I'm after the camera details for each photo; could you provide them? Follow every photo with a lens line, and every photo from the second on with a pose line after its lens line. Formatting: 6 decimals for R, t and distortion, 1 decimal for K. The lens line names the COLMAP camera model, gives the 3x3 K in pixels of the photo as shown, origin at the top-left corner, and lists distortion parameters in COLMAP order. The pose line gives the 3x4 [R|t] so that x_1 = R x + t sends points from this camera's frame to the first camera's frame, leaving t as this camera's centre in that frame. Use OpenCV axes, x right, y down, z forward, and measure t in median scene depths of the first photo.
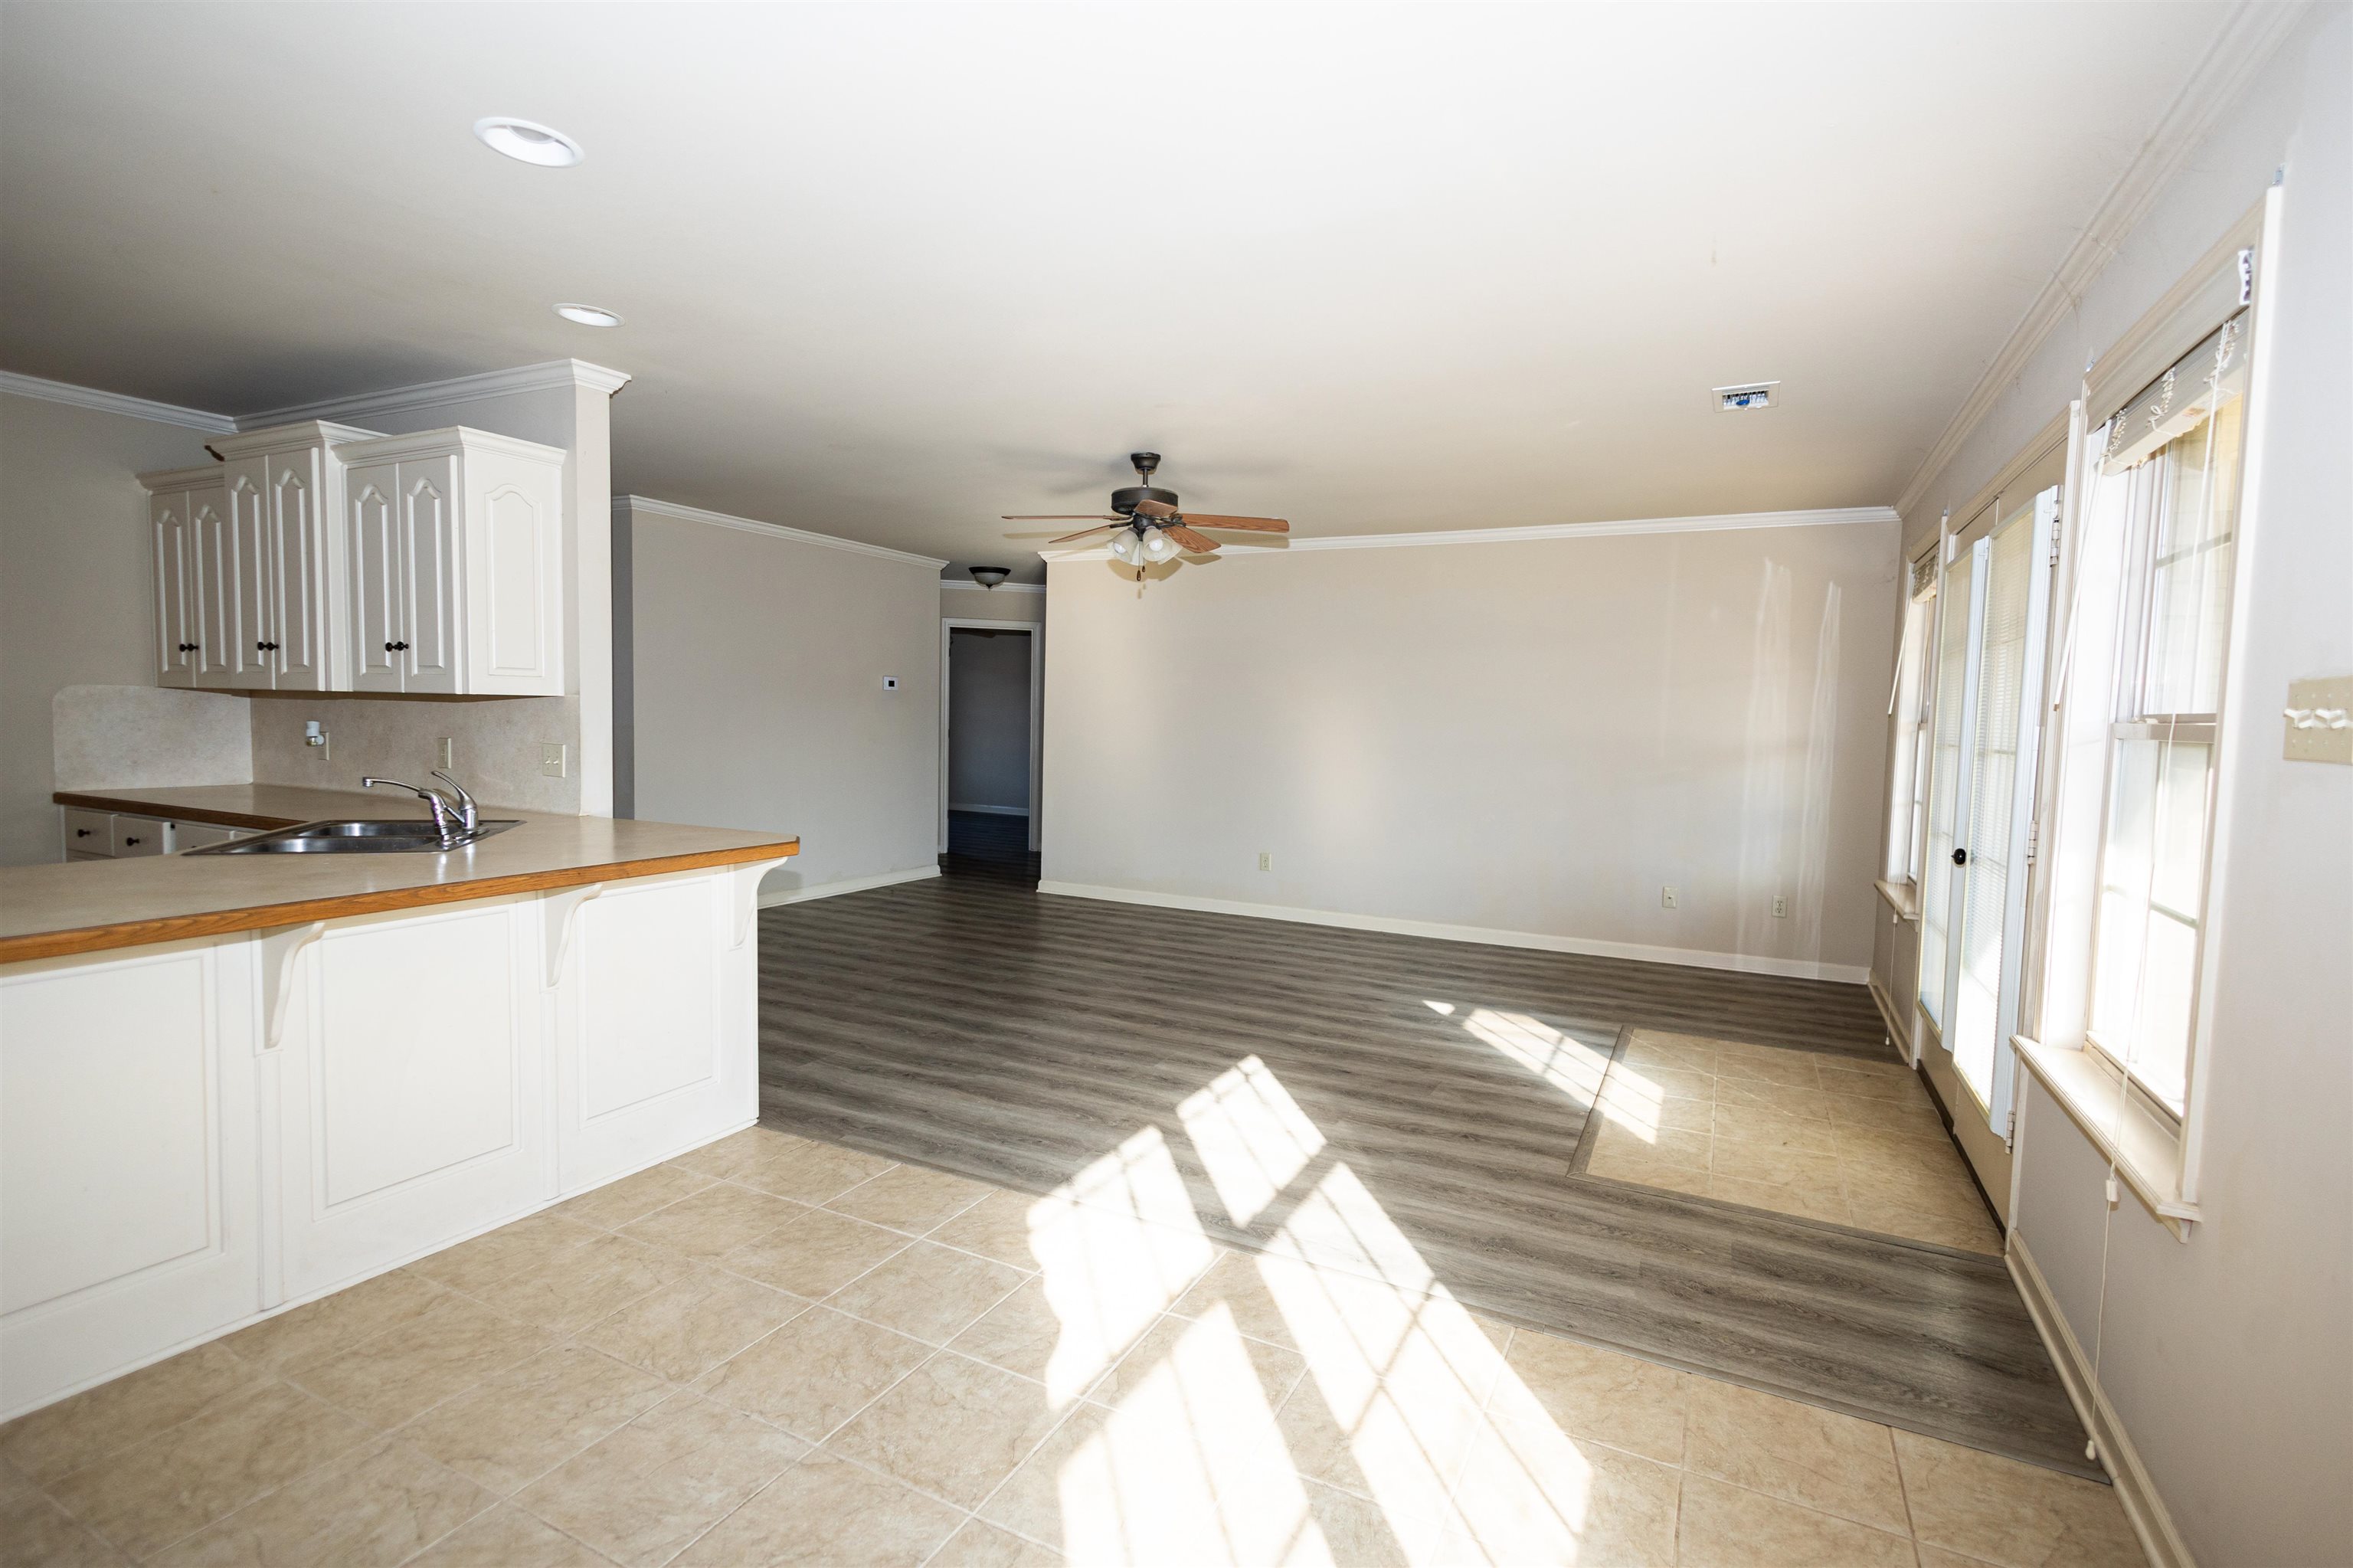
lens RADIAL K [[1083.9, 0, 1189.3], [0, 1083.9, 787.4], [0, 0, 1]] dist [0.014342, -0.004013]
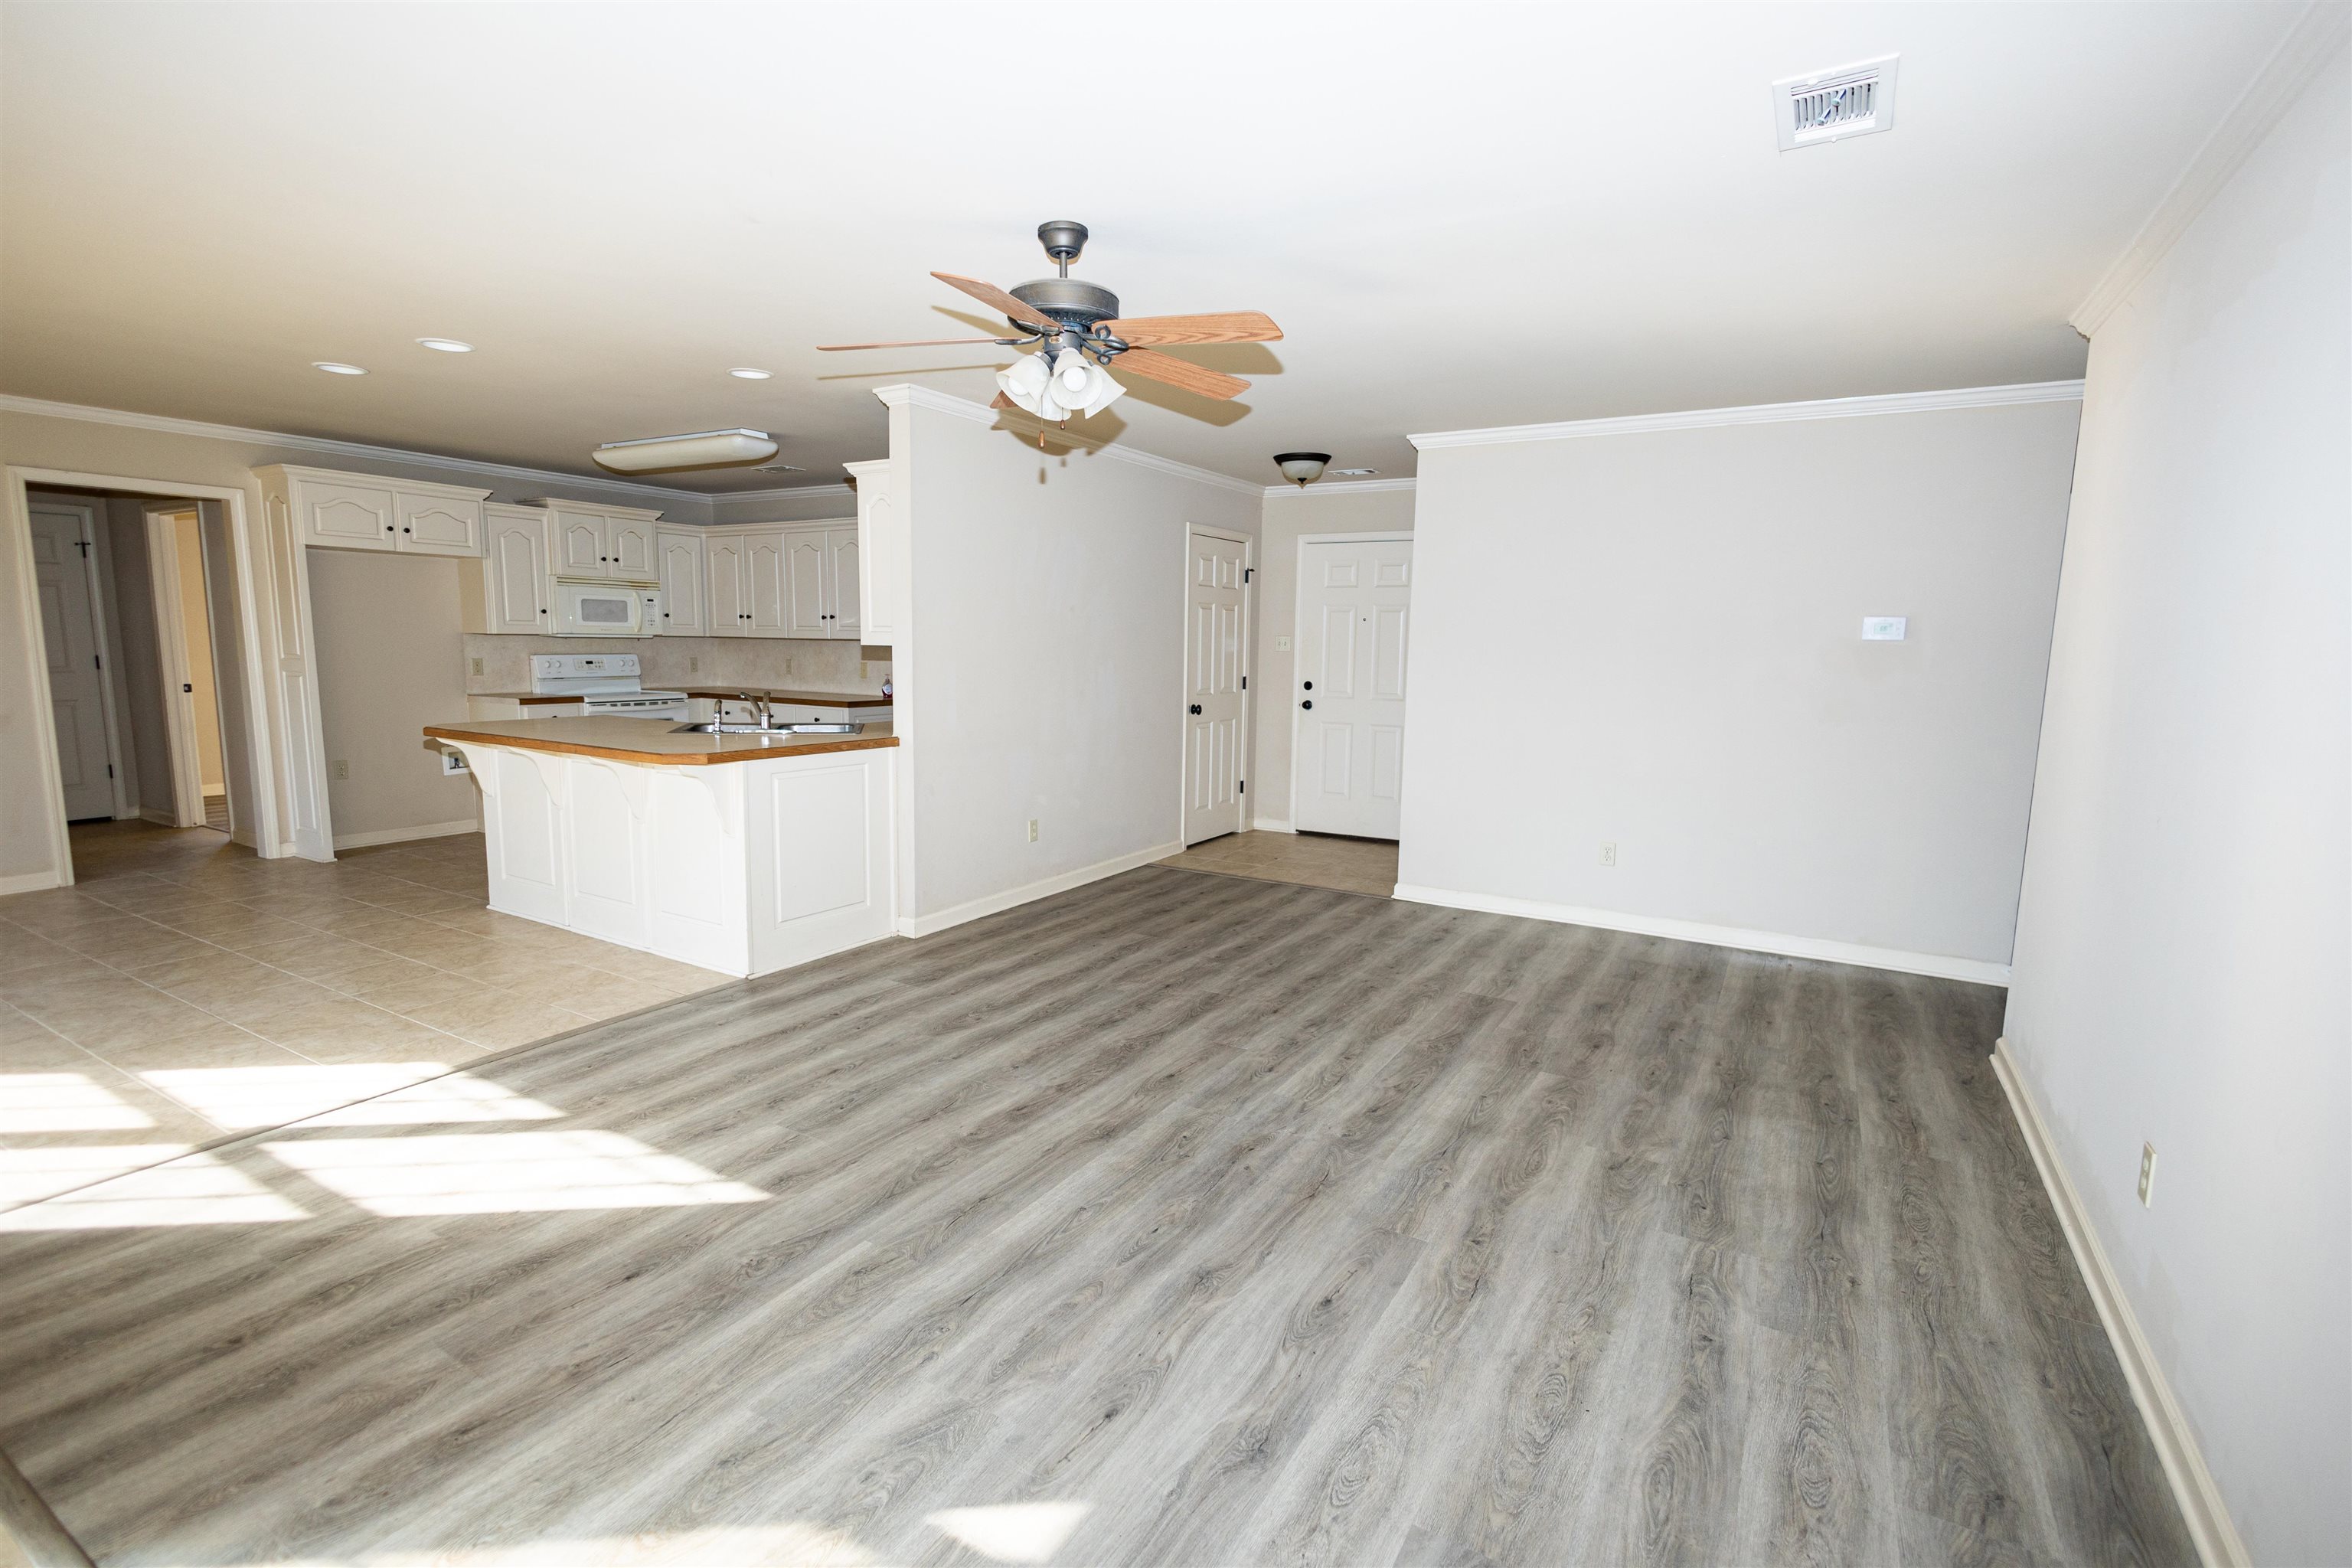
lens RADIAL K [[1083.4, 0, 1153.0], [0, 1083.4, 778.9], [0, 0, 1]] dist [0.014342, -0.004013]
pose [[-0.077169, 0.100099, -0.991980, 0.647402], [-0.087344, 0.990443, 0.106739, -0.078891], [0.993185, 0.094881, -0.067688, 1.252361]]
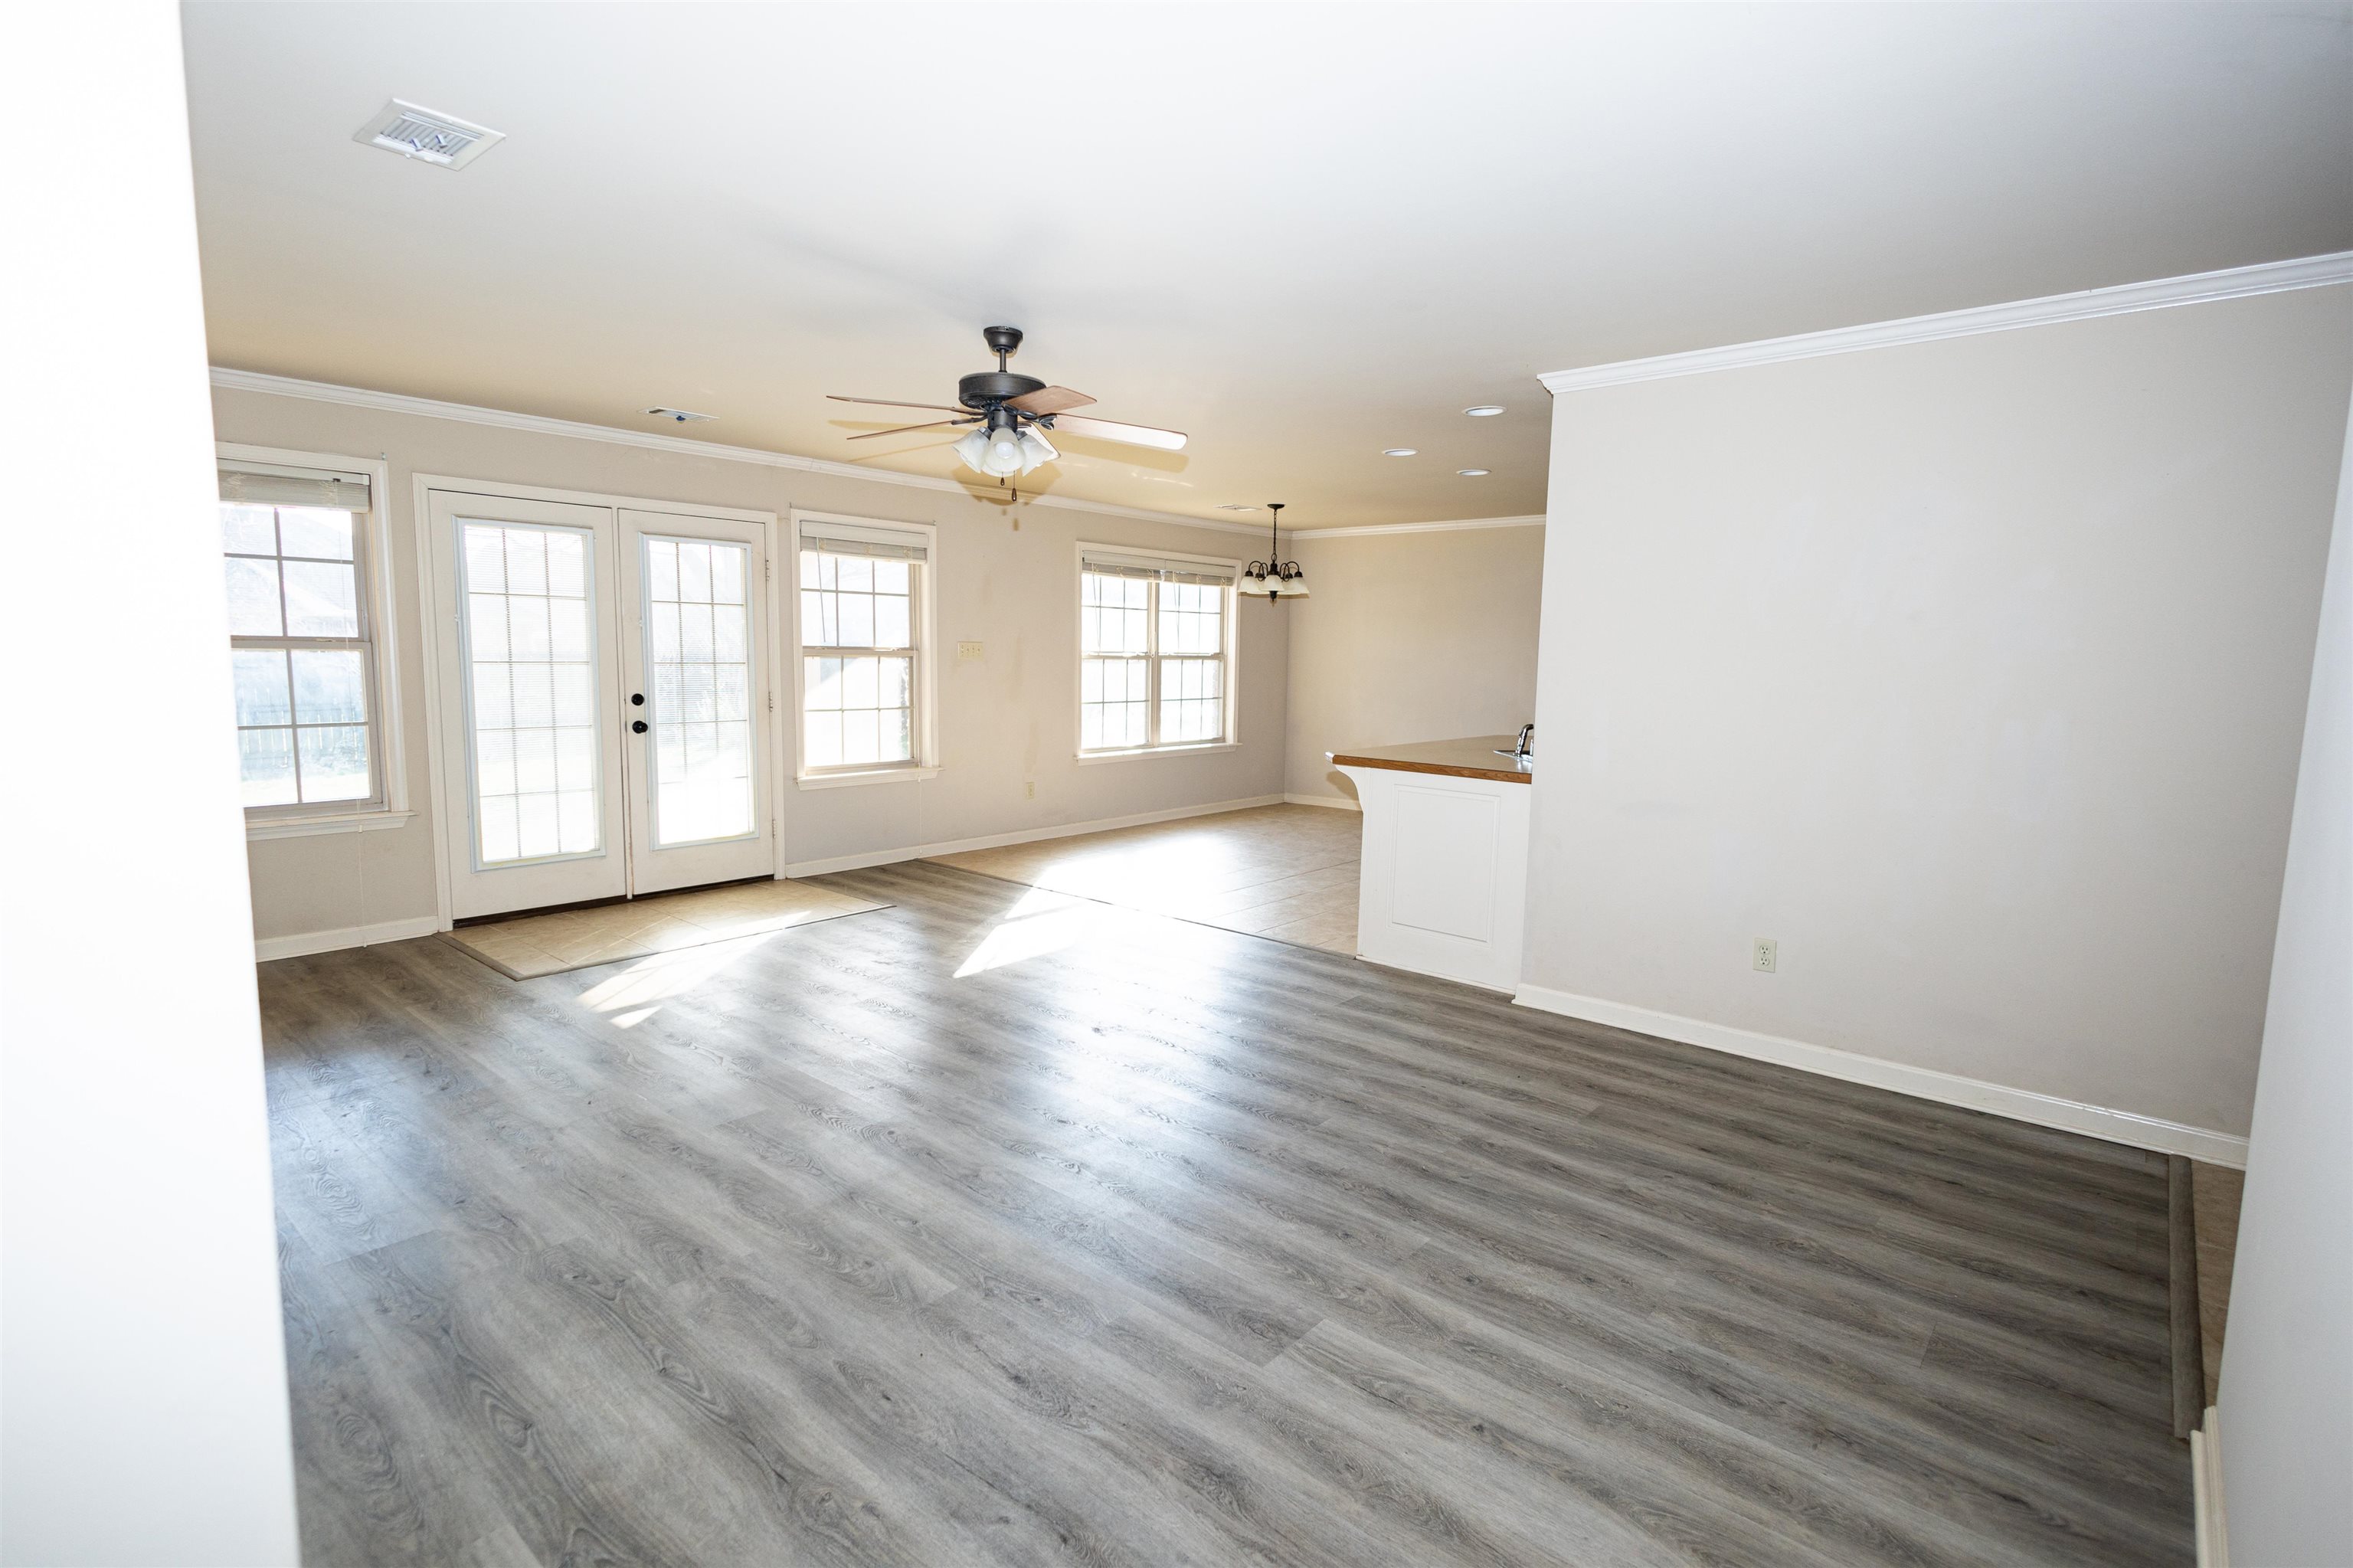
lens RADIAL K [[1083.9, 0, 1190.6], [0, 1083.9, 794.7], [0, 0, 1]] dist [0.014342, -0.004013]
pose [[-0.973531, -0.073563, 0.216393, -0.397908], [-0.028624, 0.978575, 0.203892, -0.162756], [-0.226756, 0.192301, -0.954779, 1.973415]]
